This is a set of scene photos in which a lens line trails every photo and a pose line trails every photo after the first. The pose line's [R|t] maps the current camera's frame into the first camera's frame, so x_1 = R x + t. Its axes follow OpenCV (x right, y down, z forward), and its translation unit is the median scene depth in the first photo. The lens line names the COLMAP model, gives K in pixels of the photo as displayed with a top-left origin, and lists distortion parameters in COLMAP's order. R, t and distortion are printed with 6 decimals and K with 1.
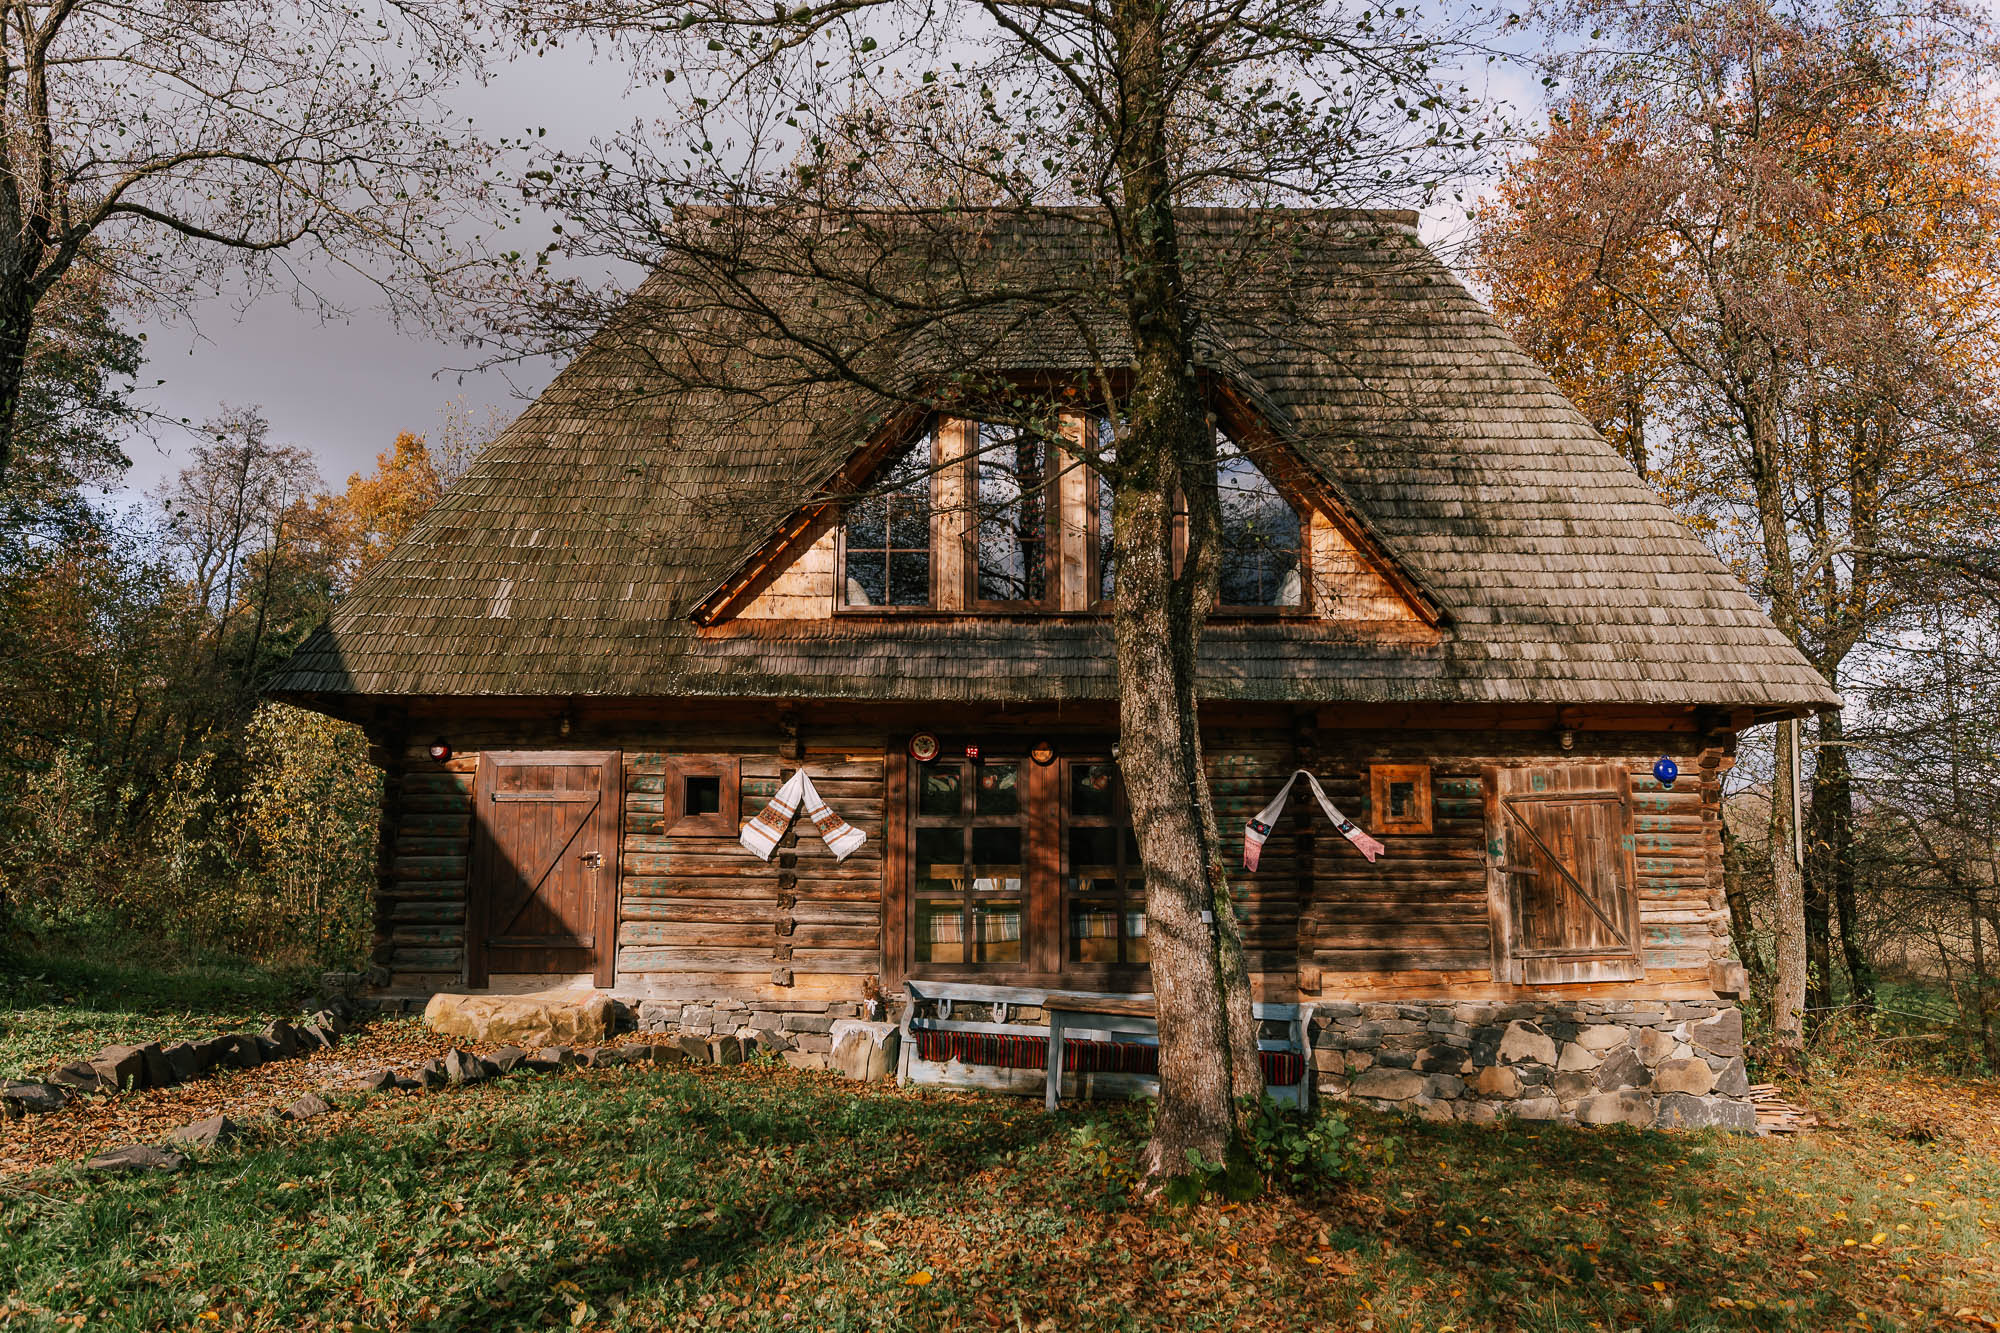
lens RADIAL K [[1442.3, 0, 1000.6], [0, 1442.3, 668.0], [0, 0, 1]] dist [-0.003199, 0.001903]
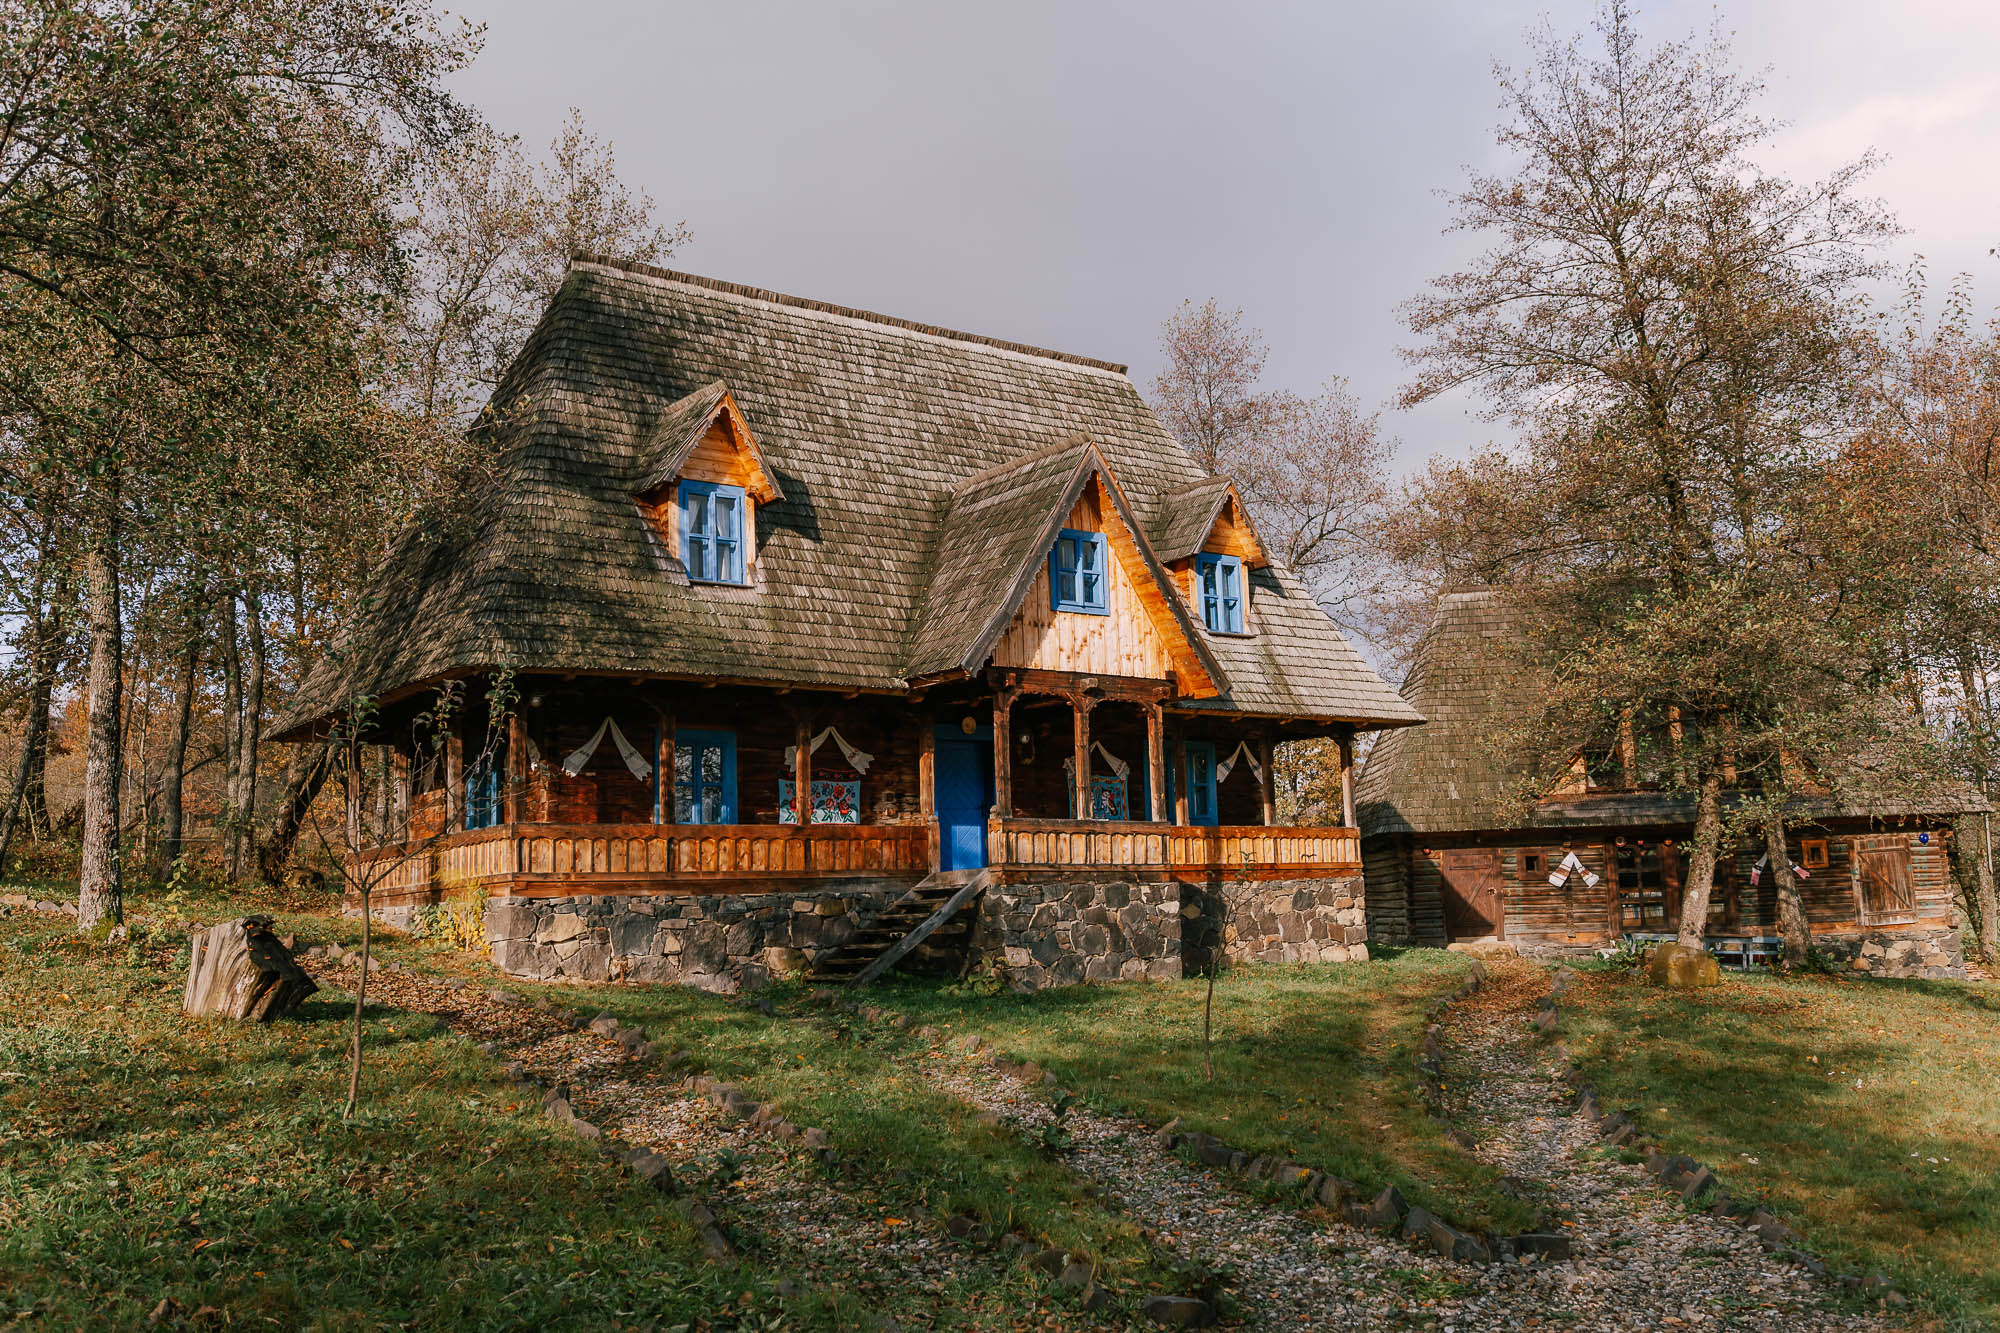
lens RADIAL K [[1730.8, 0, 996.0], [0, 1730.8, 679.9], [0, 0, 1]] dist [0.002653, 0.007097]
pose [[0.997420, -0.046898, -0.054359, -0.975965], [0.047576, 0.998804, 0.011240, -0.316684], [0.053767, -0.013797, 0.998458, -2.103503]]
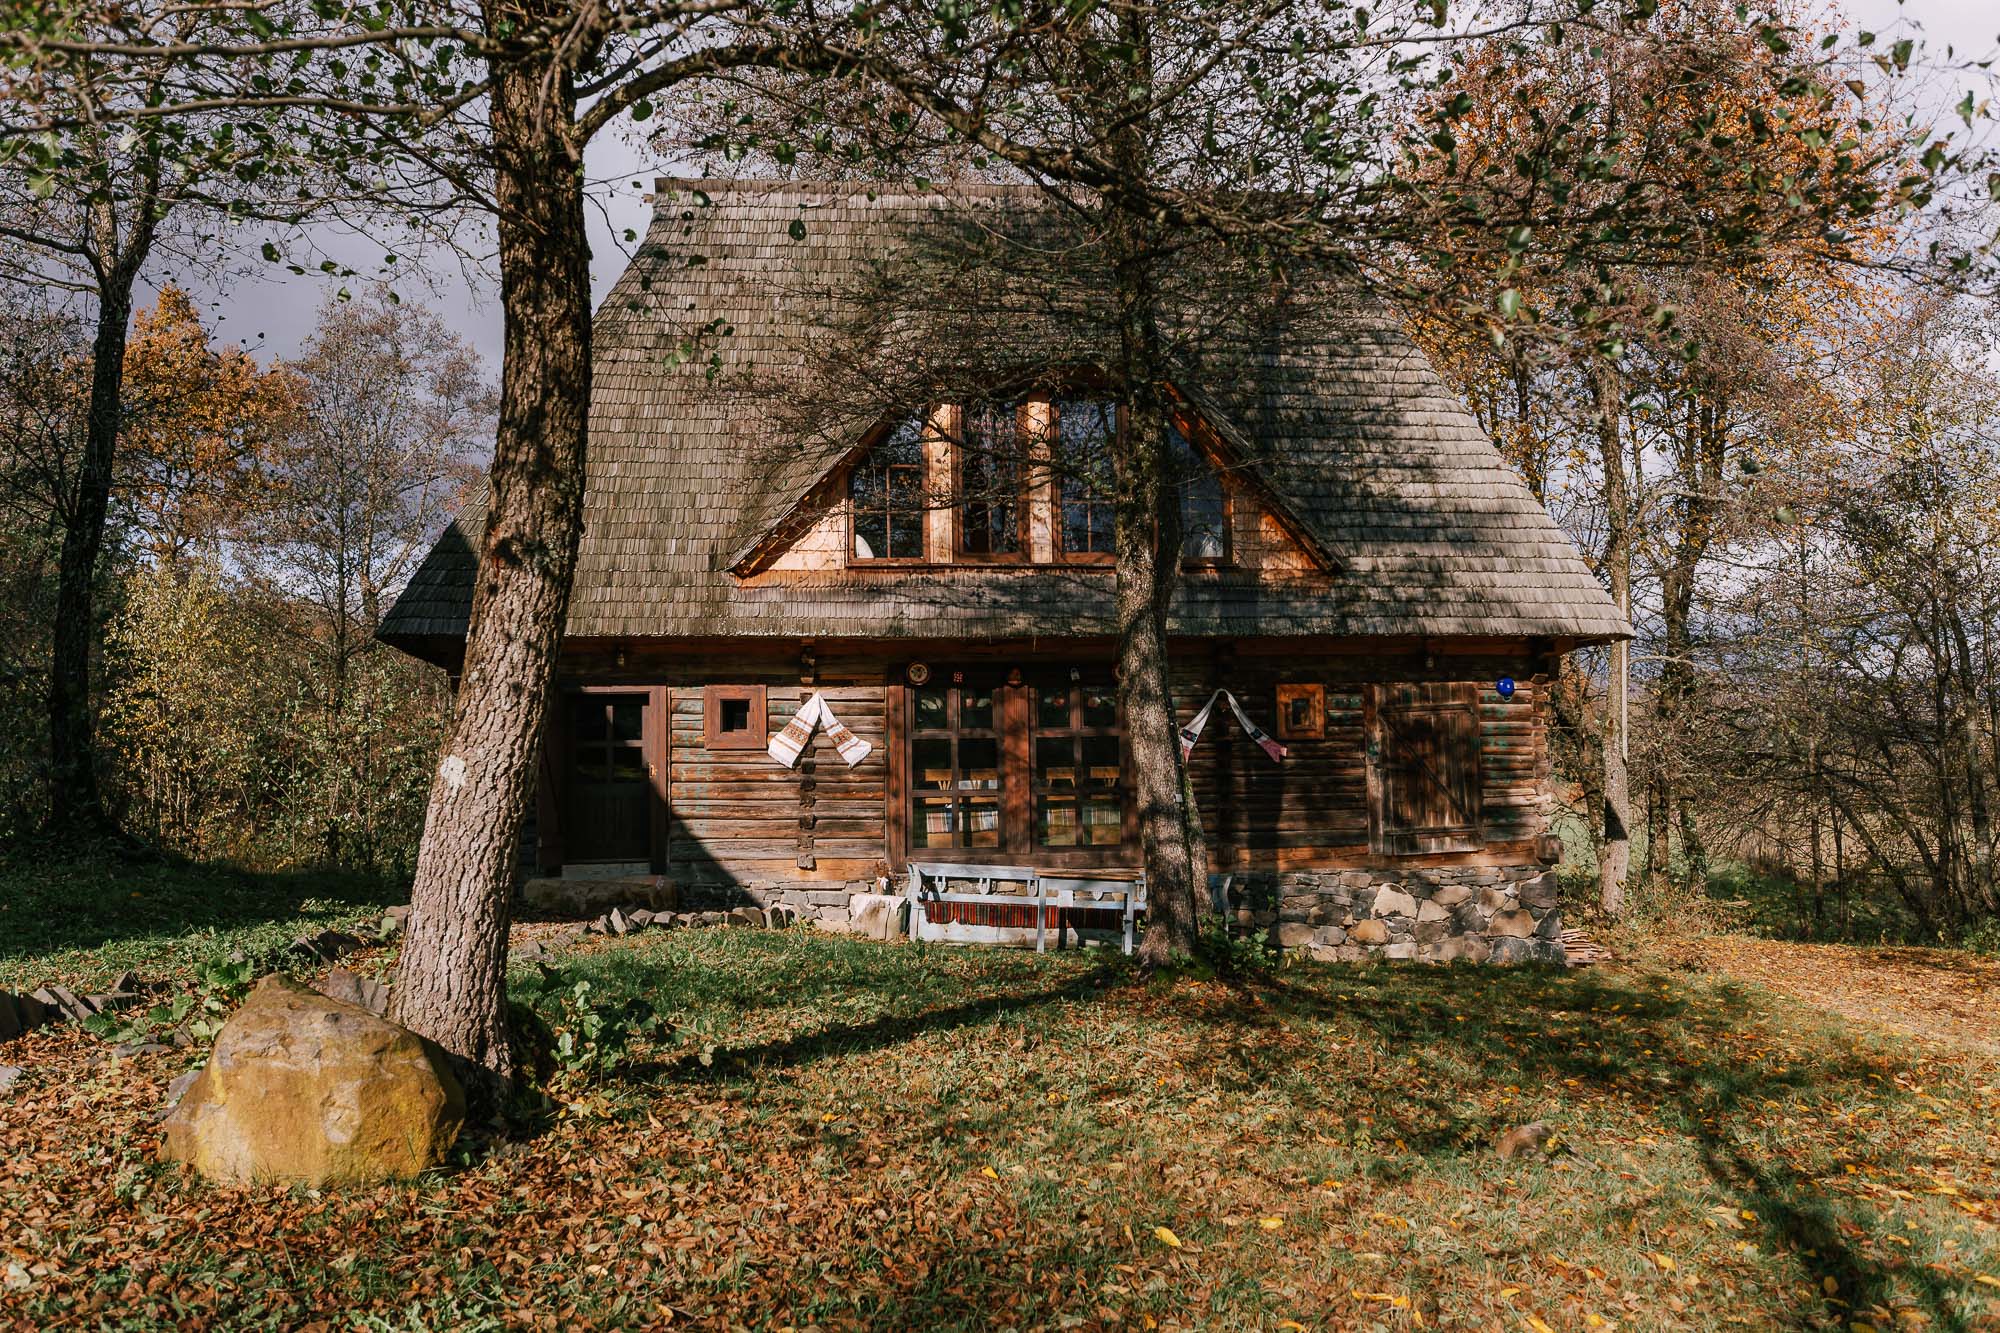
lens RADIAL K [[1730.8, 0, 1003.2], [0, 1730.8, 659.2], [0, 0, 1]] dist [0.002653, 0.007097]
pose [[0.994248, -0.008713, 0.106751, -0.139581], [0.001352, 0.997628, 0.068828, -0.058681], [-0.107098, -0.068287, 0.991901, -0.463908]]
